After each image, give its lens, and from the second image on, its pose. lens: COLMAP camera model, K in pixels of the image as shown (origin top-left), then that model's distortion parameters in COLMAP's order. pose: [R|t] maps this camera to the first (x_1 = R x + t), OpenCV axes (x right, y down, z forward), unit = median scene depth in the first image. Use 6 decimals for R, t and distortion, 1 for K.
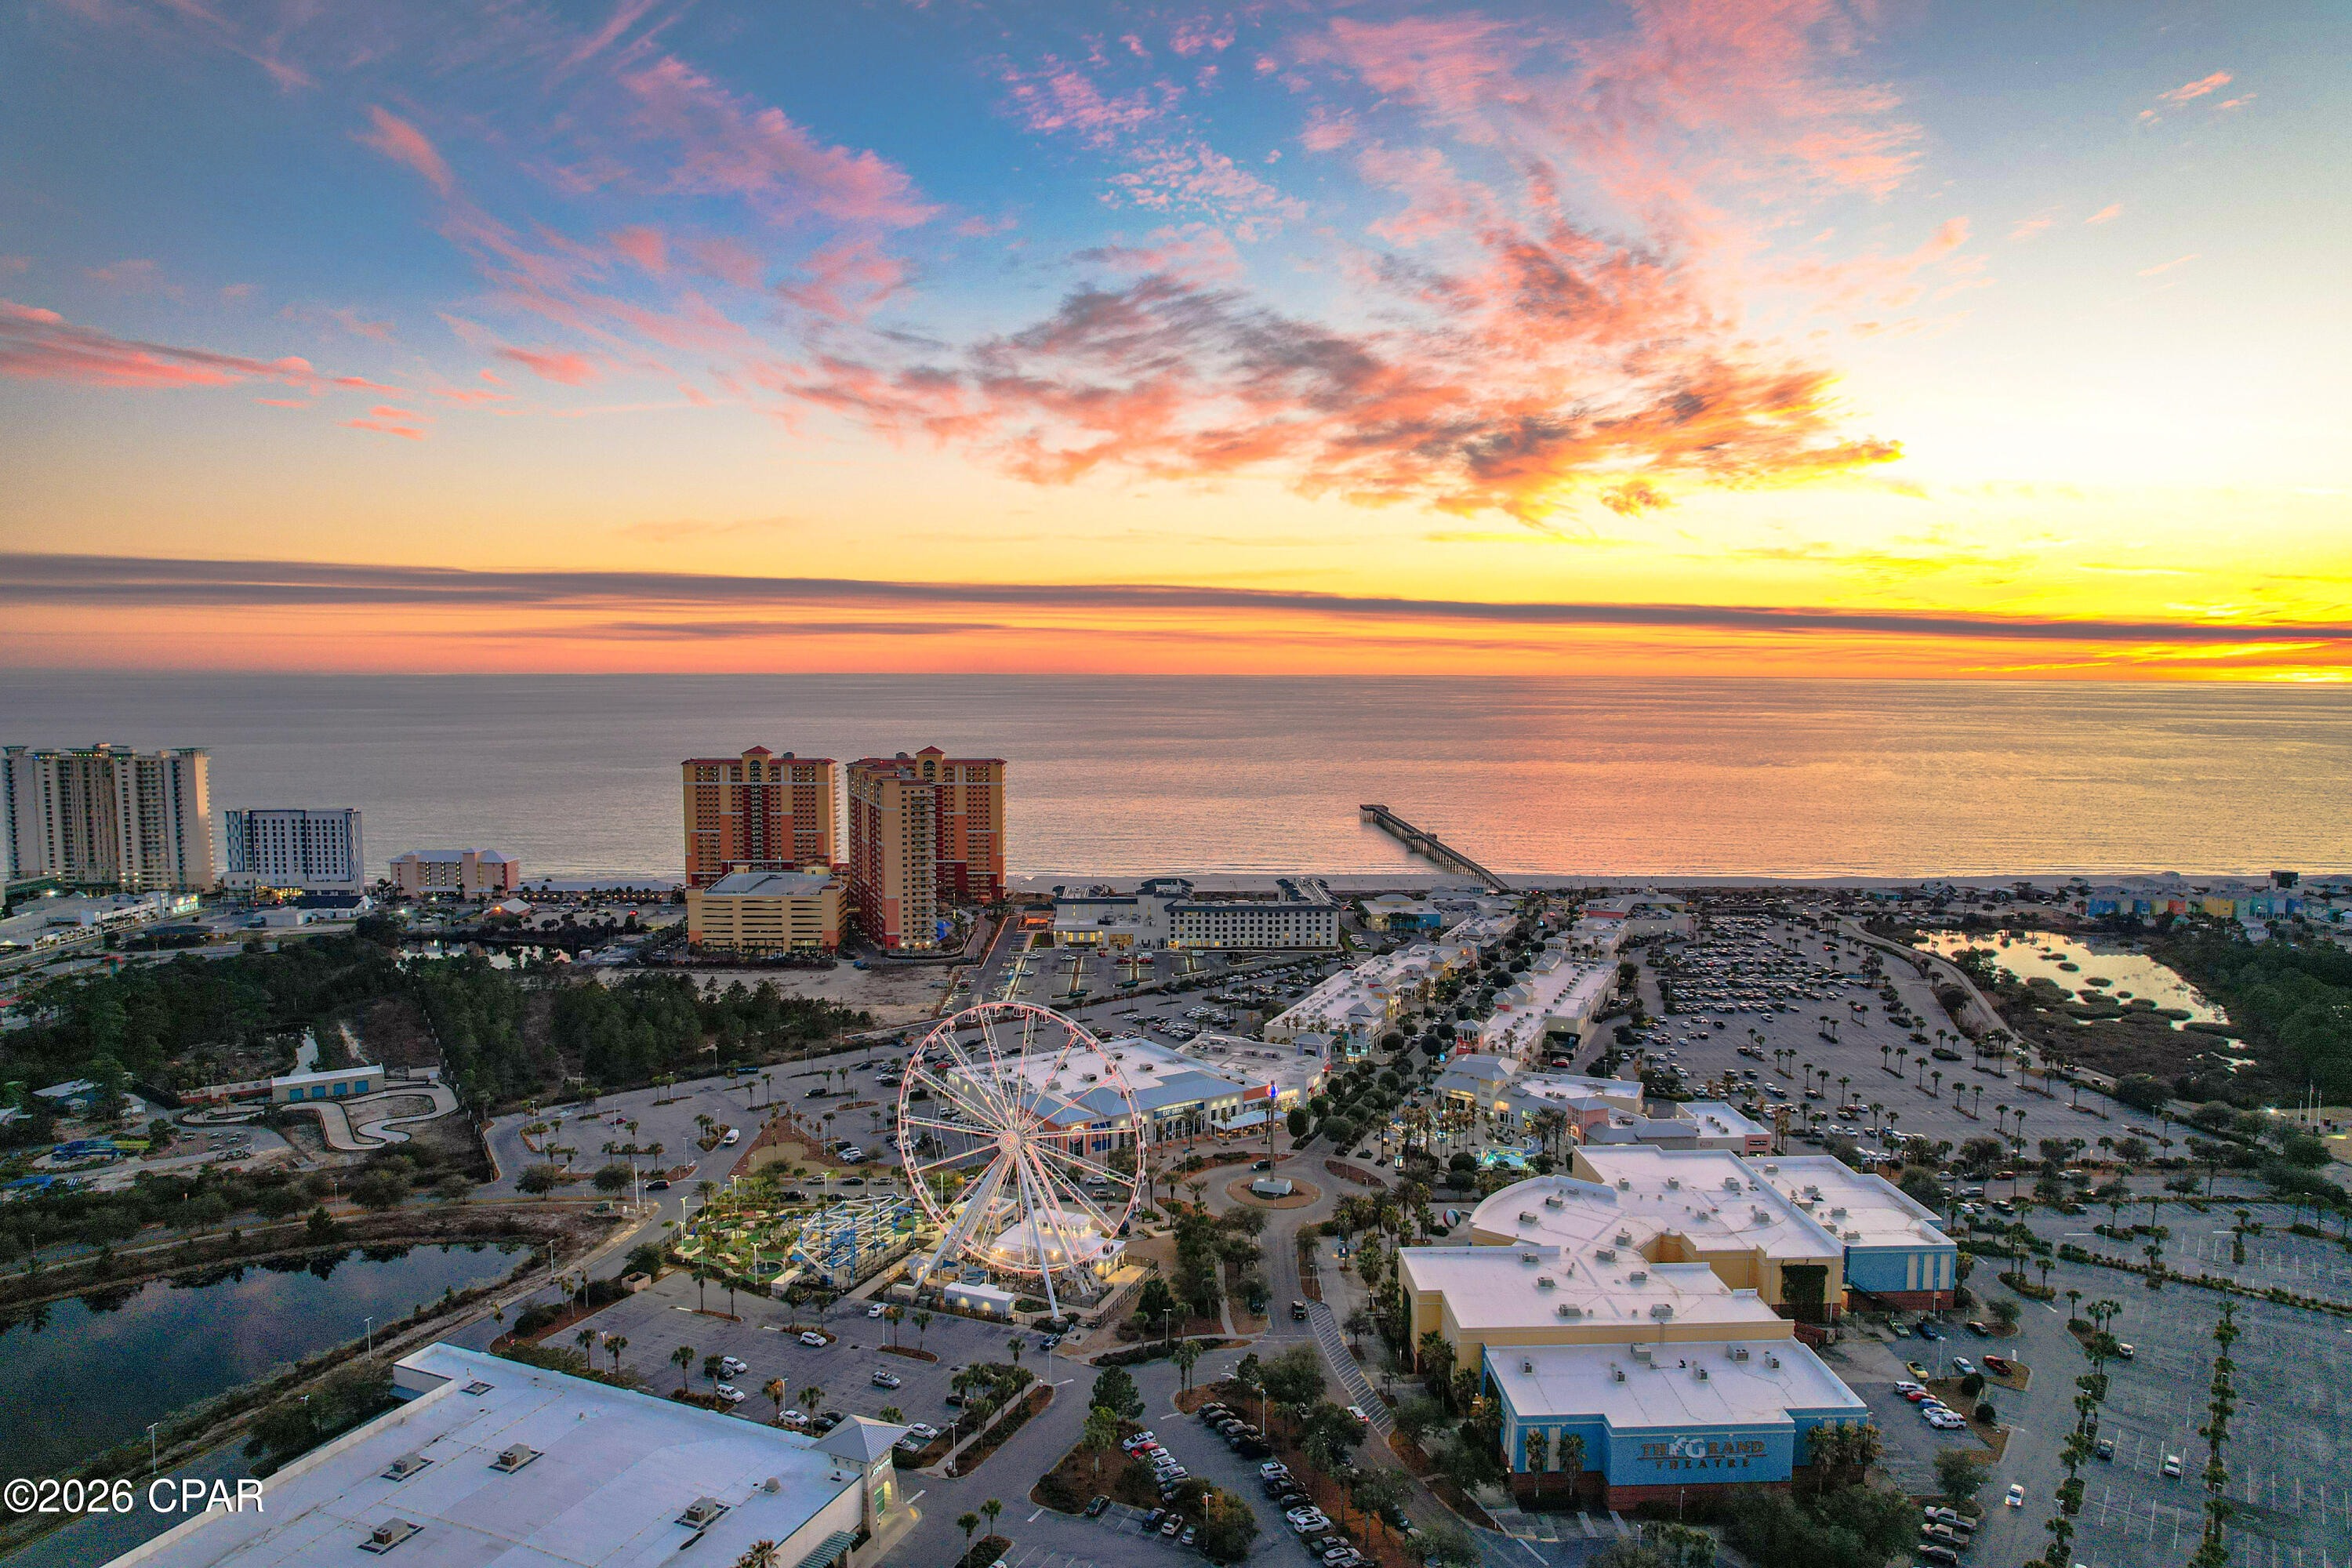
lens RADIAL K [[1505.8, 0, 1186.2], [0, 1505.8, 803.1], [0, 0, 1]] dist [-0.072963, 0.067317]
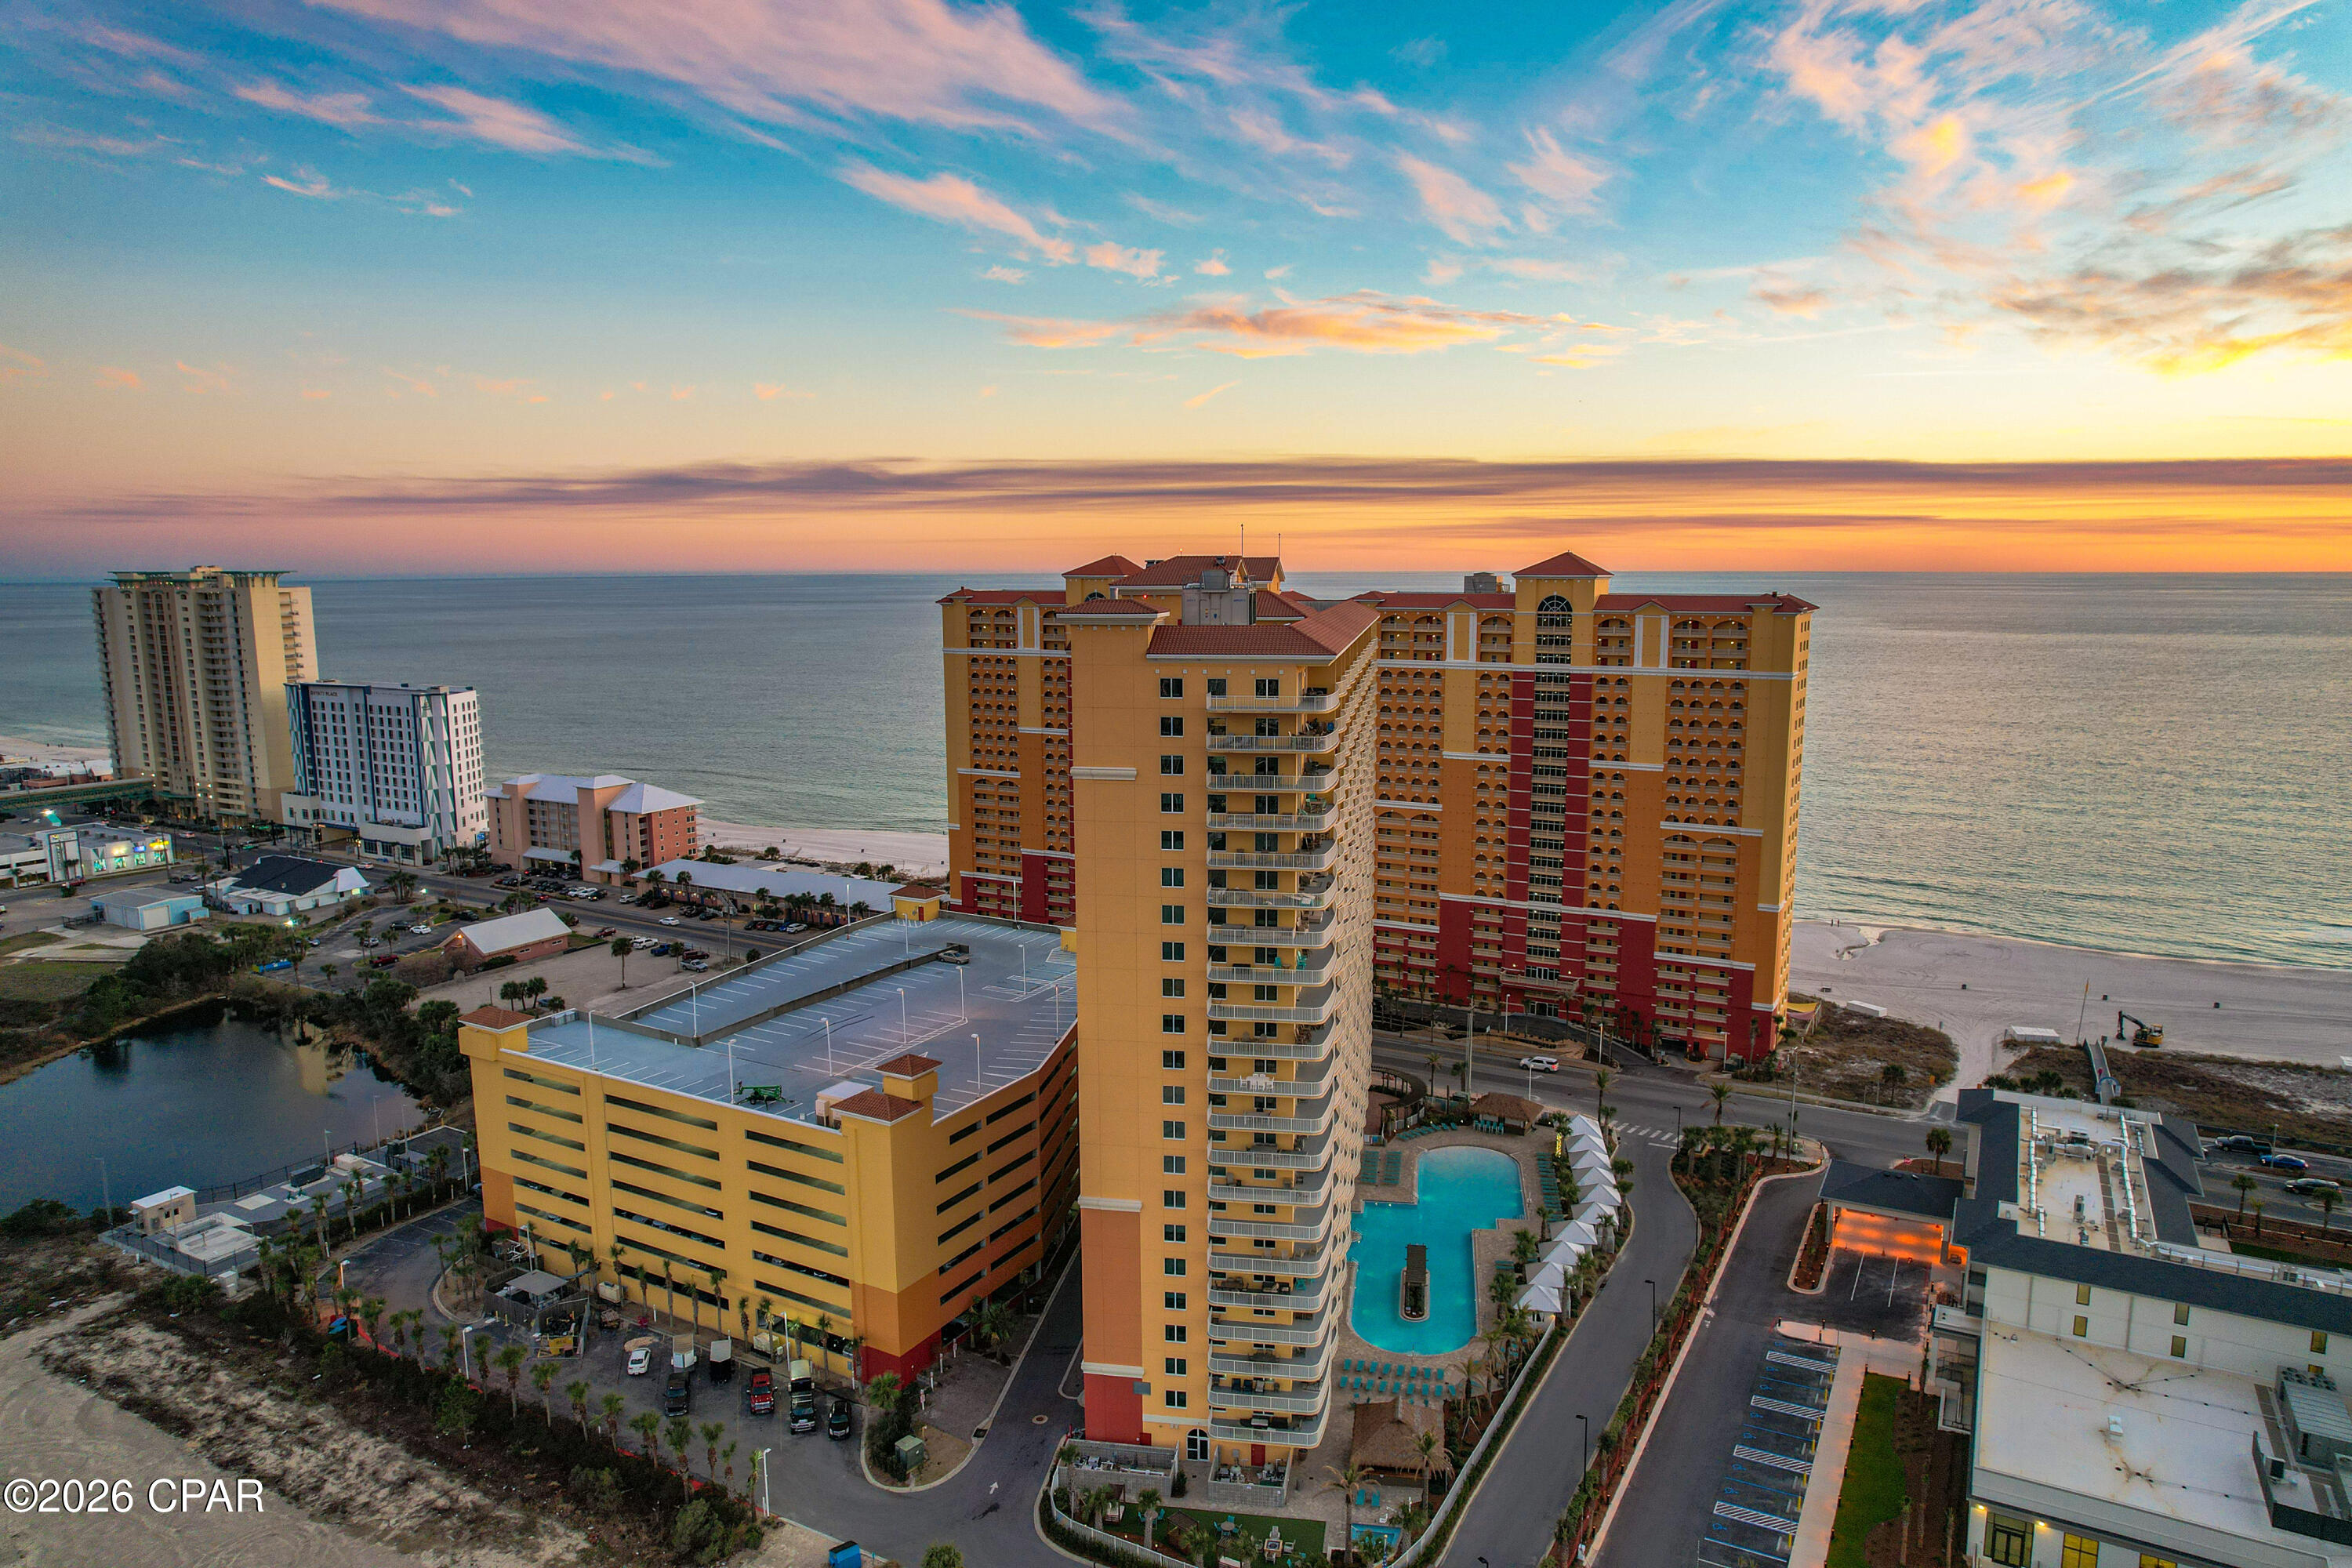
lens RADIAL K [[1505.8, 0, 1186.2], [0, 1505.8, 803.1], [0, 0, 1]] dist [-0.072963, 0.067317]
pose [[0.855007, 0.075051, -0.513157, -0.073898], [-0.040395, 0.996105, 0.078380, -0.006477], [0.517041, -0.046286, 0.854708, 0.705703]]
